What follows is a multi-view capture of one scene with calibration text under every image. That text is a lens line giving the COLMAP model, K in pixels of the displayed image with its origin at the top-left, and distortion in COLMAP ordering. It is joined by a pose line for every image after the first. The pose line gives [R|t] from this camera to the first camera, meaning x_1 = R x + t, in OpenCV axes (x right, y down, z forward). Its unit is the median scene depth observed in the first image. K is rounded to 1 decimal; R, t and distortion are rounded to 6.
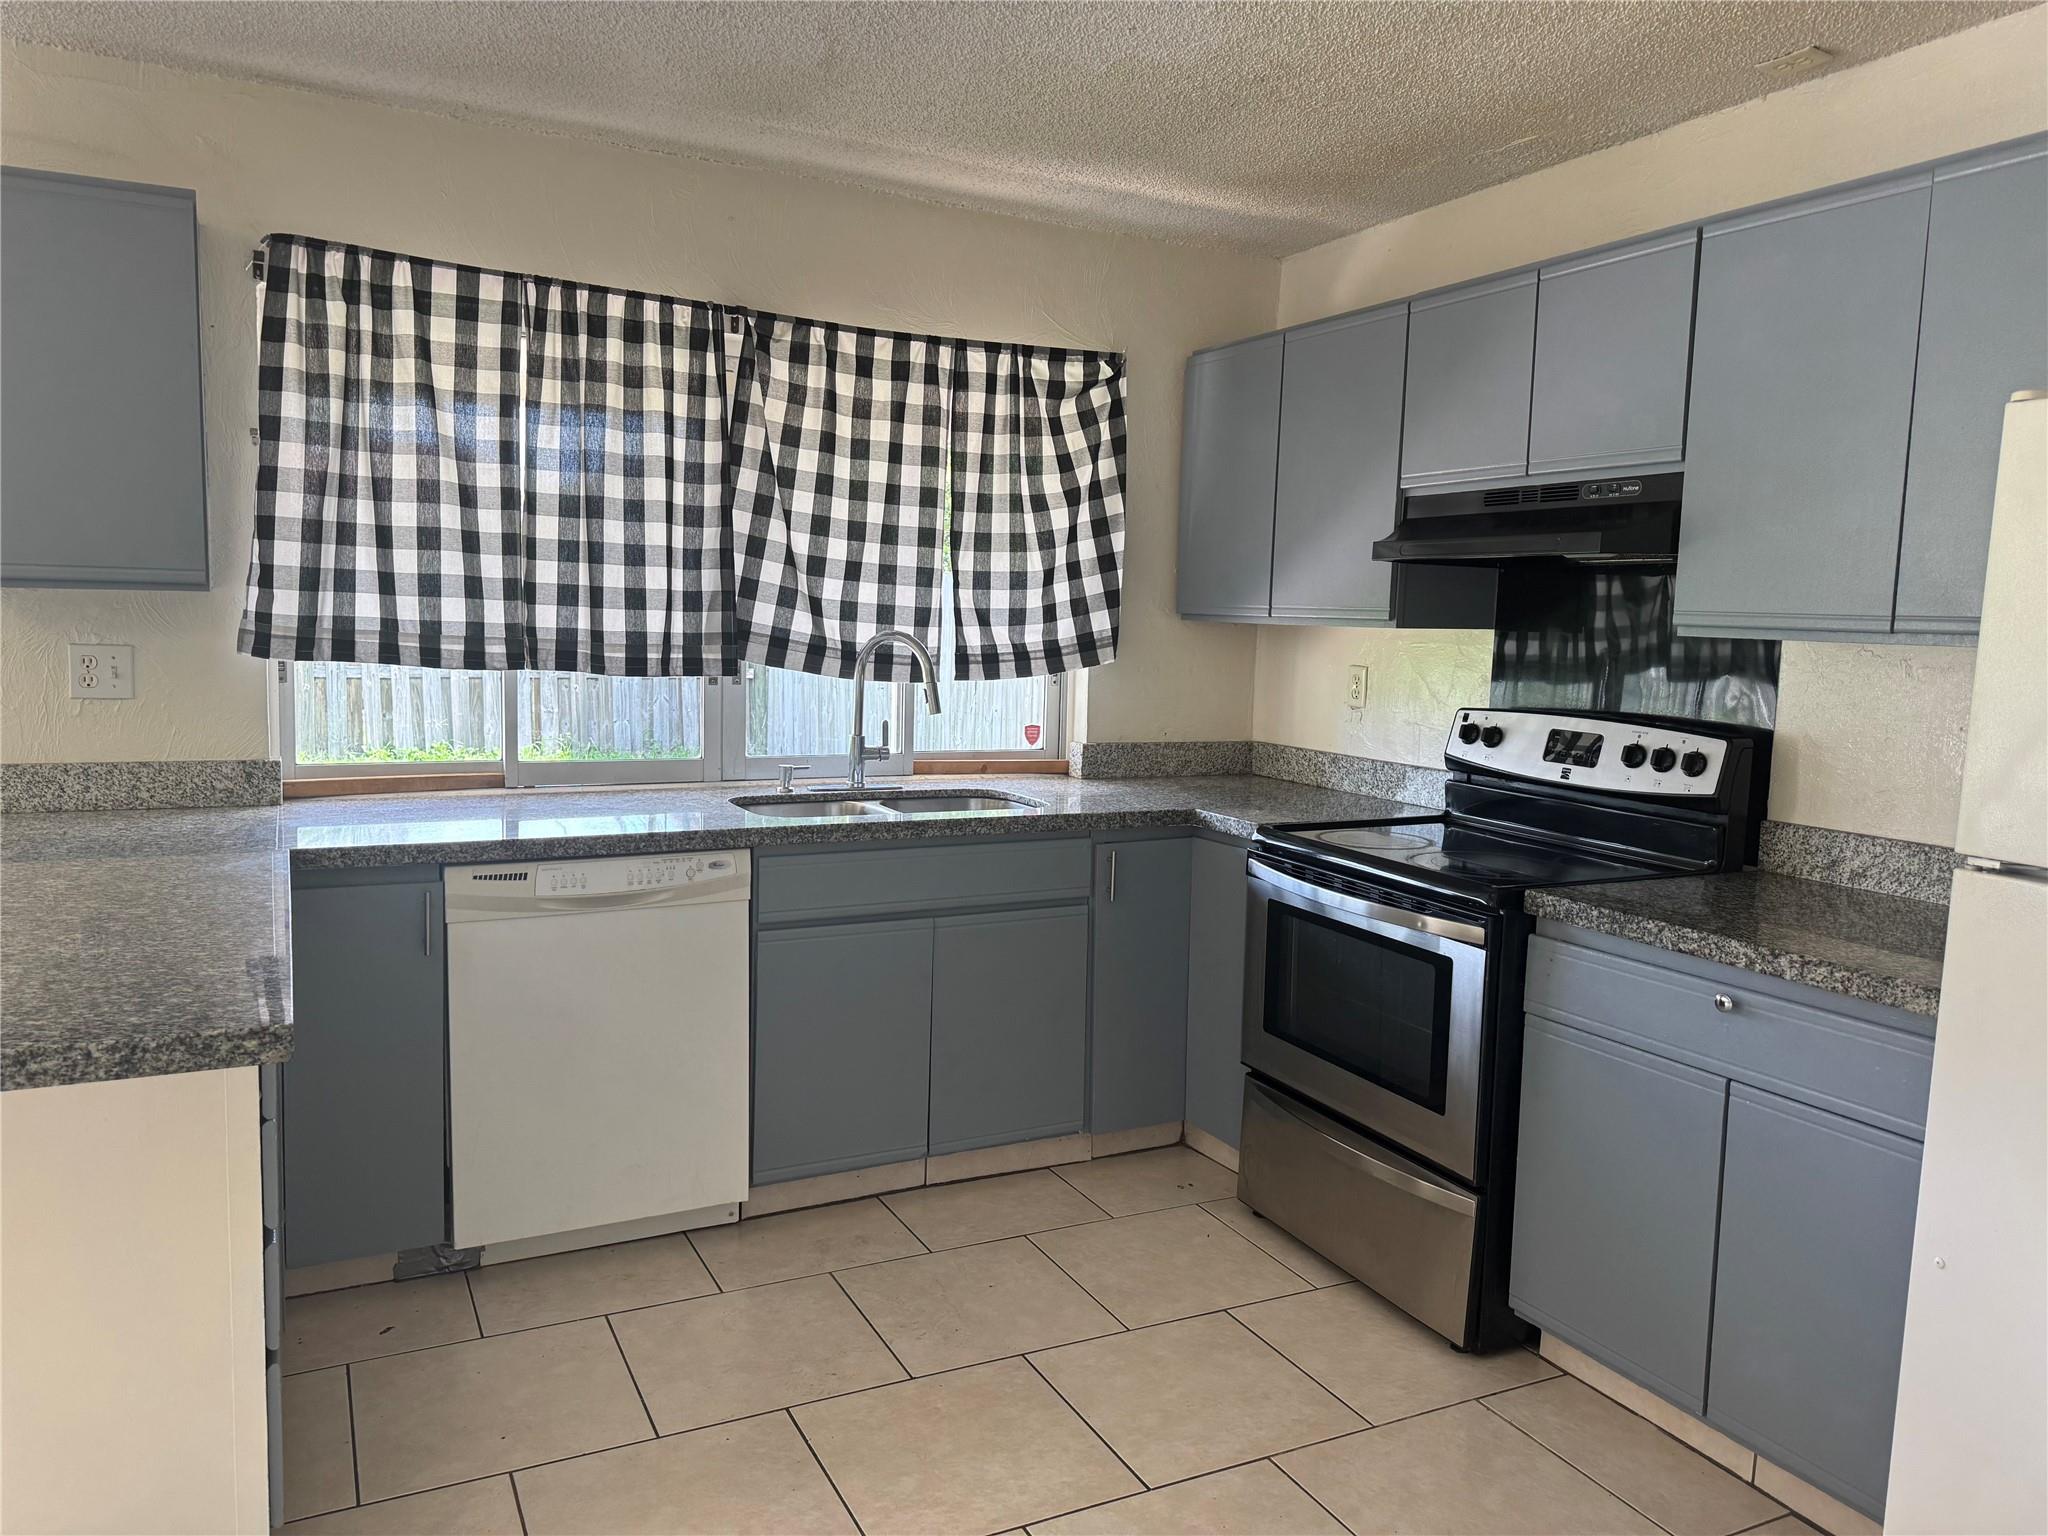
lens RADIAL K [[1449.6, 0, 1012.9], [0, 1449.6, 772.8], [0, 0, 1]] dist [0.067628, -0.088245]
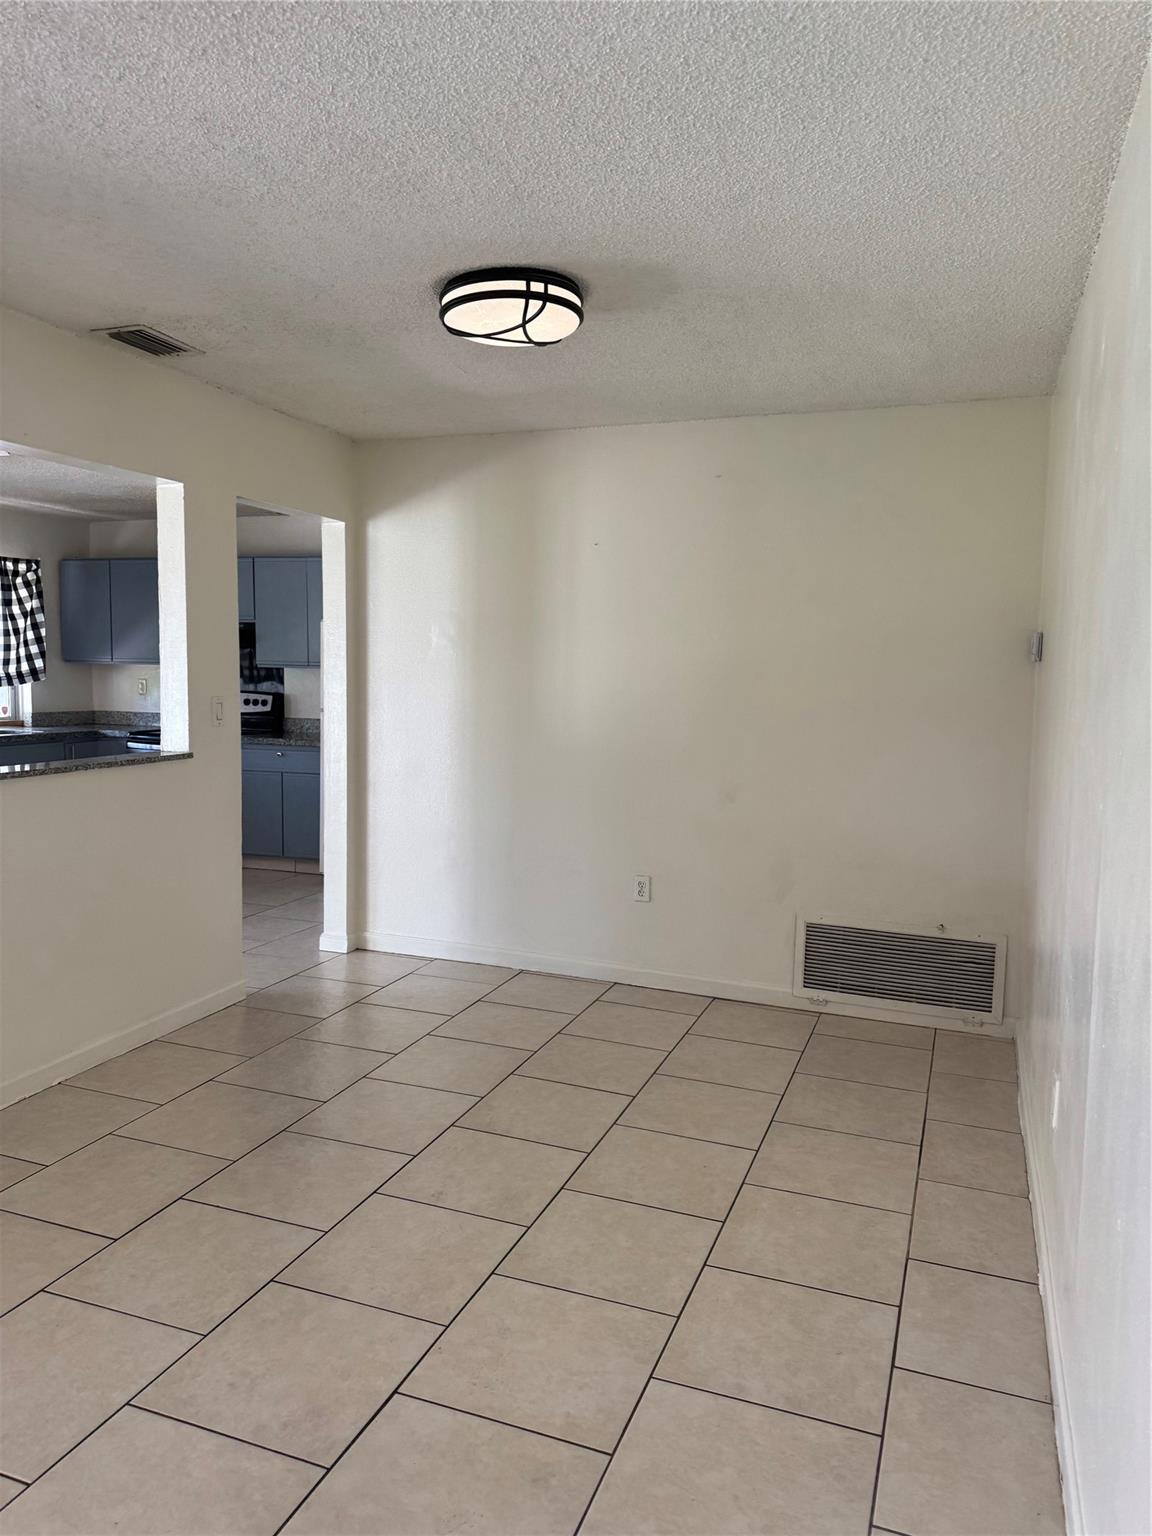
lens RADIAL K [[1087.2, 0, 575.1], [0, 1087.2, 774.0], [0, 0, 1]] dist [0.067628, -0.088245]
pose [[0.738130, -0.081397, 0.669731, -0.560596], [0.077538, 0.996352, 0.035636, 0.094707], [-0.670188, 0.025626, 0.741749, -1.071980]]
